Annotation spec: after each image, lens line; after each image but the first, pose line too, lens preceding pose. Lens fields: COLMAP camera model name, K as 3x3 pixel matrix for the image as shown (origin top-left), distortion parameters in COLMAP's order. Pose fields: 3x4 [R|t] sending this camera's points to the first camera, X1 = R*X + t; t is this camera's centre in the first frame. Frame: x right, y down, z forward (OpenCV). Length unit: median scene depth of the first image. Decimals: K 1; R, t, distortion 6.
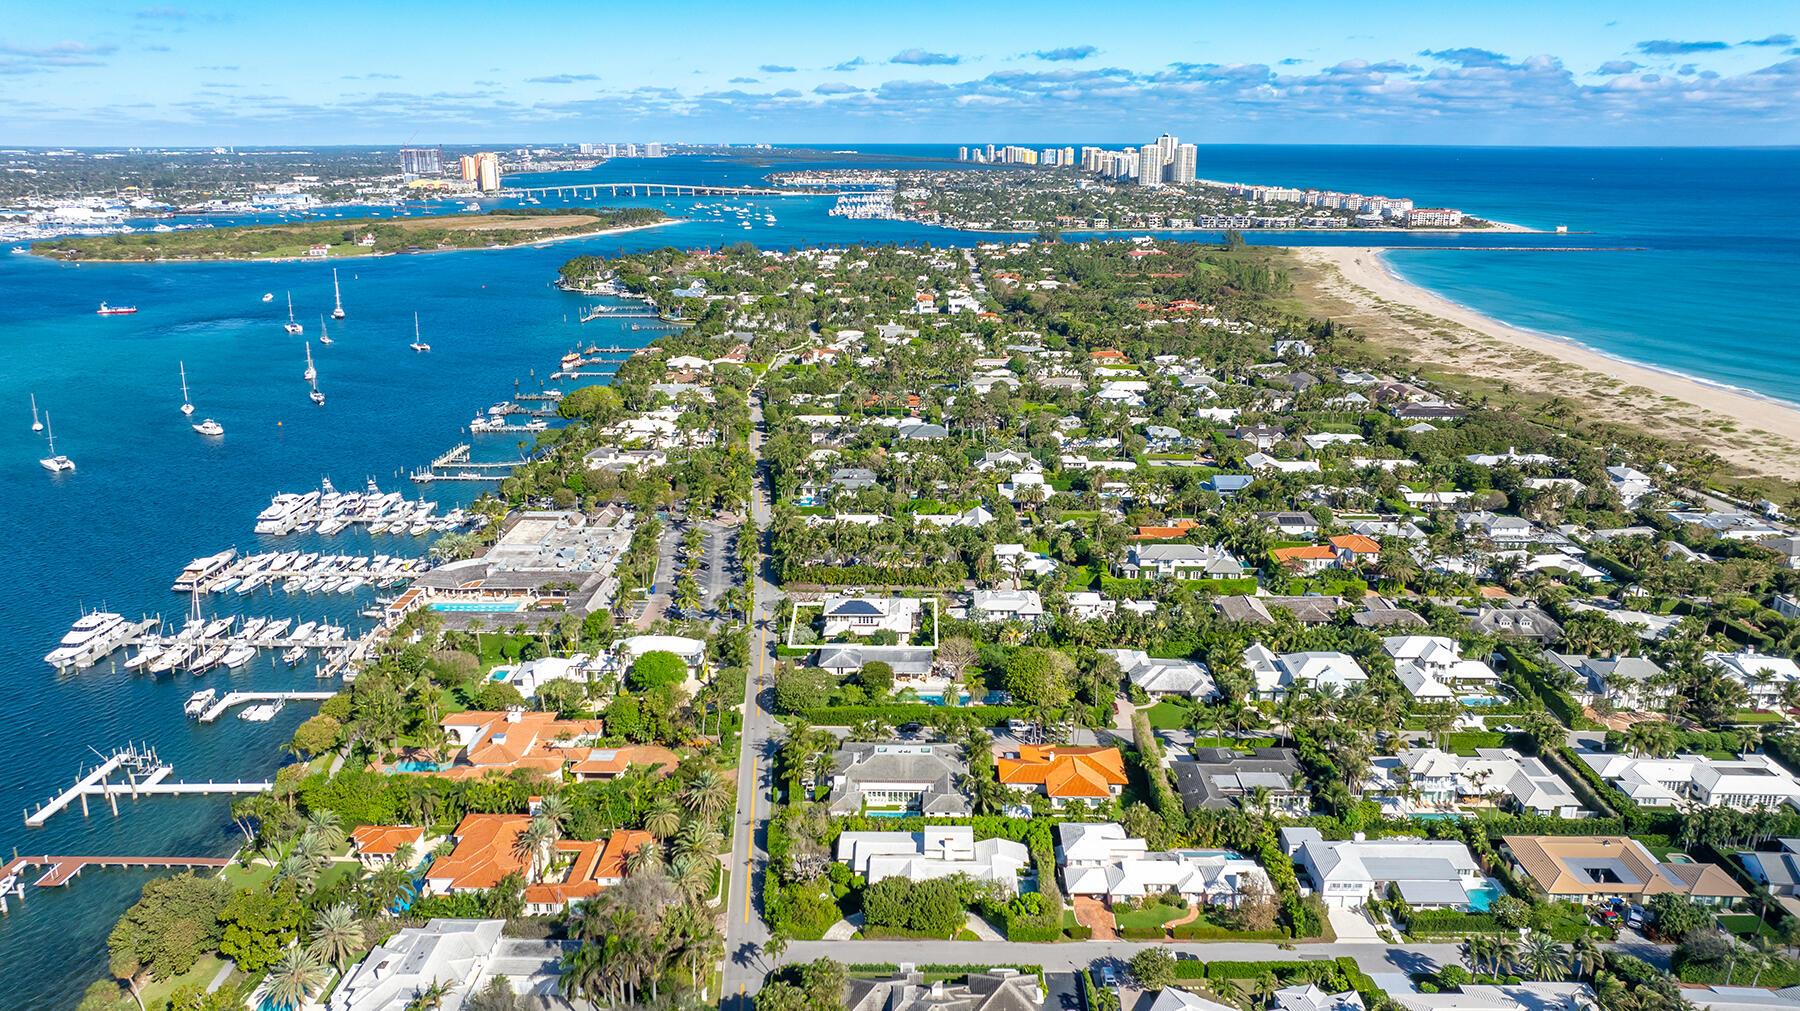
lens RADIAL K [[1269.1, 0, 914.5], [0, 1269.1, 511.3], [0, 0, 1]] dist [-0.042262, 0.034474]
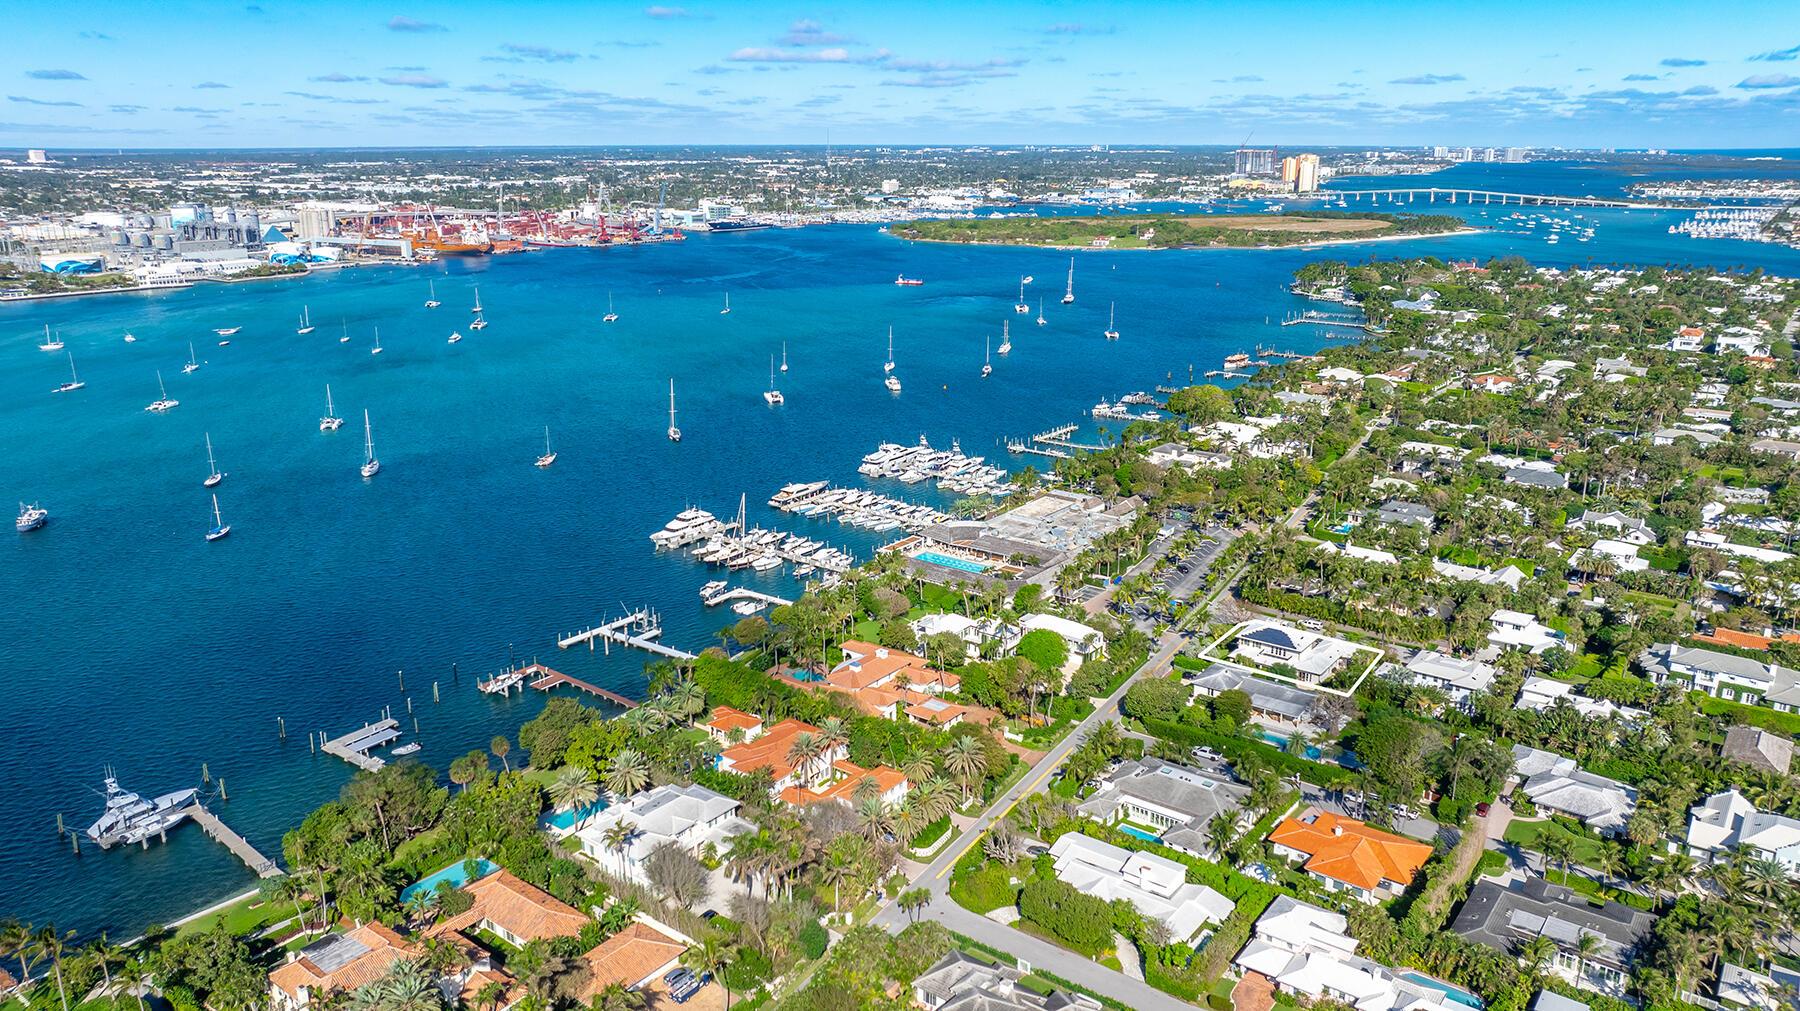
lens RADIAL K [[1269.1, 0, 906.0], [0, 1269.1, 508.4], [0, 0, 1]] dist [-0.042262, 0.034474]
pose [[0.805008, 0.164917, -0.569882, 0.232650], [-0.166875, 0.984747, 0.049248, -0.017871], [0.569311, 0.055454, 0.820250, 0.051081]]
